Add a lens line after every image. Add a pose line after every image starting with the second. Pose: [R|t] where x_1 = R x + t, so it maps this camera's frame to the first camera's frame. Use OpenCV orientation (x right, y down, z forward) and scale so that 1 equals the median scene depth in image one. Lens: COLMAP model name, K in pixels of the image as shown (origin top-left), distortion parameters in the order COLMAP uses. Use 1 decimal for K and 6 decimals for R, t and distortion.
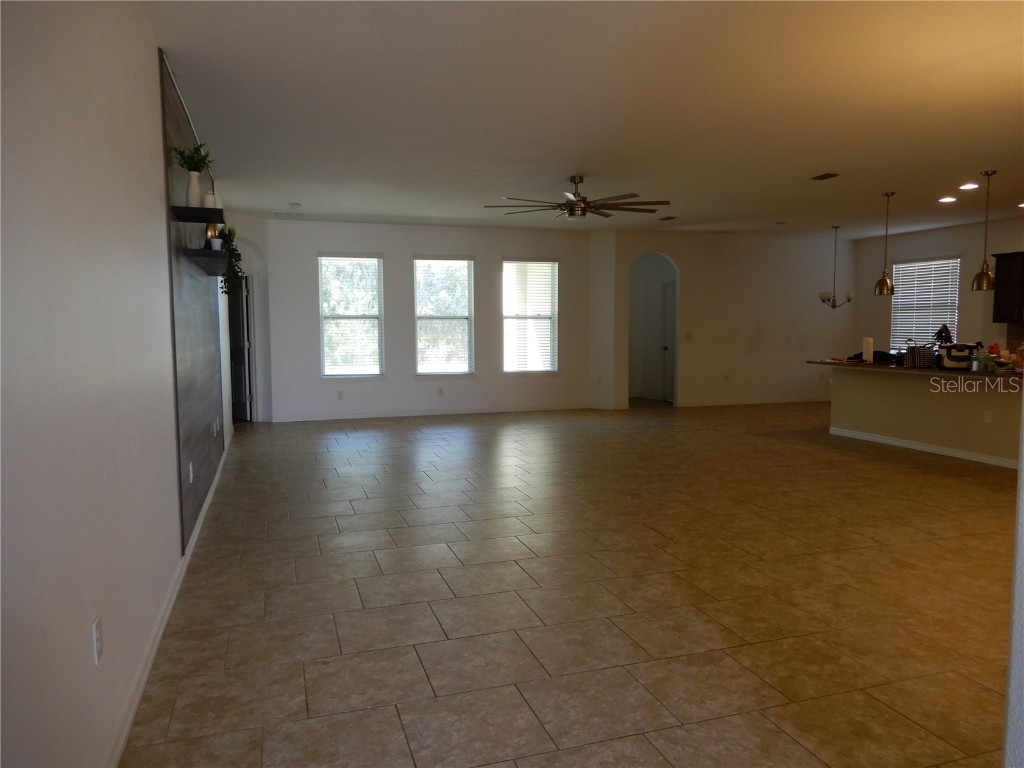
lens RADIAL K [[740.8, 0, 512.0], [0, 740.8, 384.0], [0, 0, 1]] dist [0.004053, 0.001439]
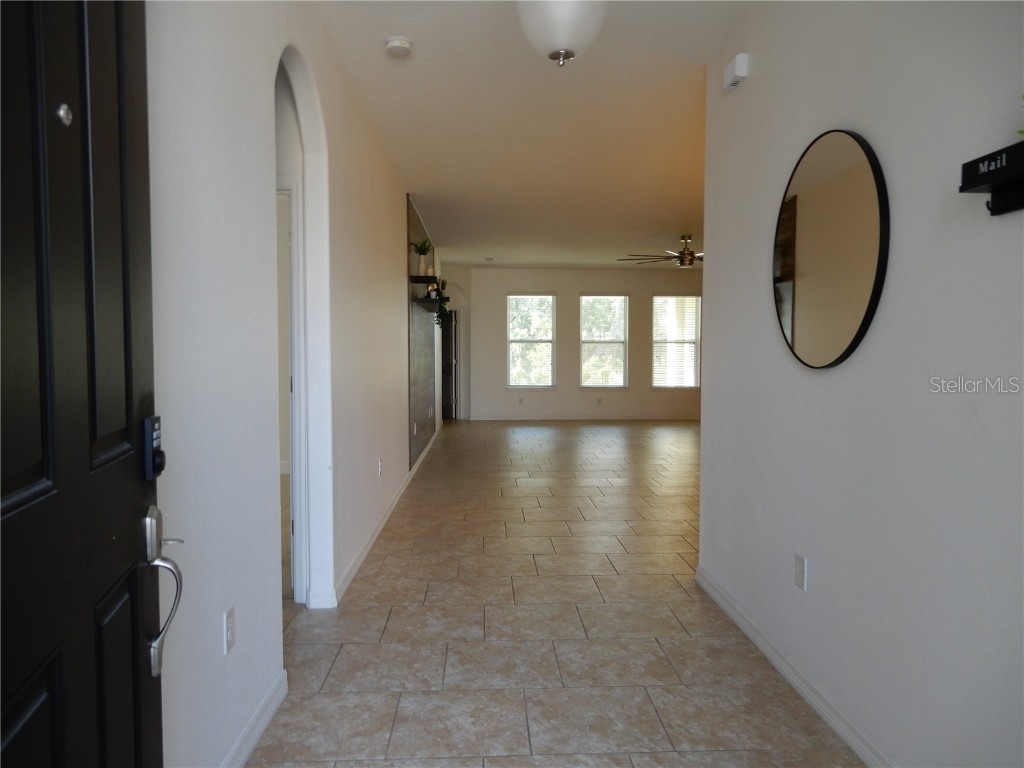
lens RADIAL K [[740.8, 0, 512.0], [0, 740.8, 384.0], [0, 0, 1]] dist [0.004053, 0.001439]
pose [[0.962191, 0.016994, -0.271846, 0.125092], [-0.027133, 0.999068, -0.033582, 0.034527], [0.271022, 0.039688, 0.961755, -0.300031]]
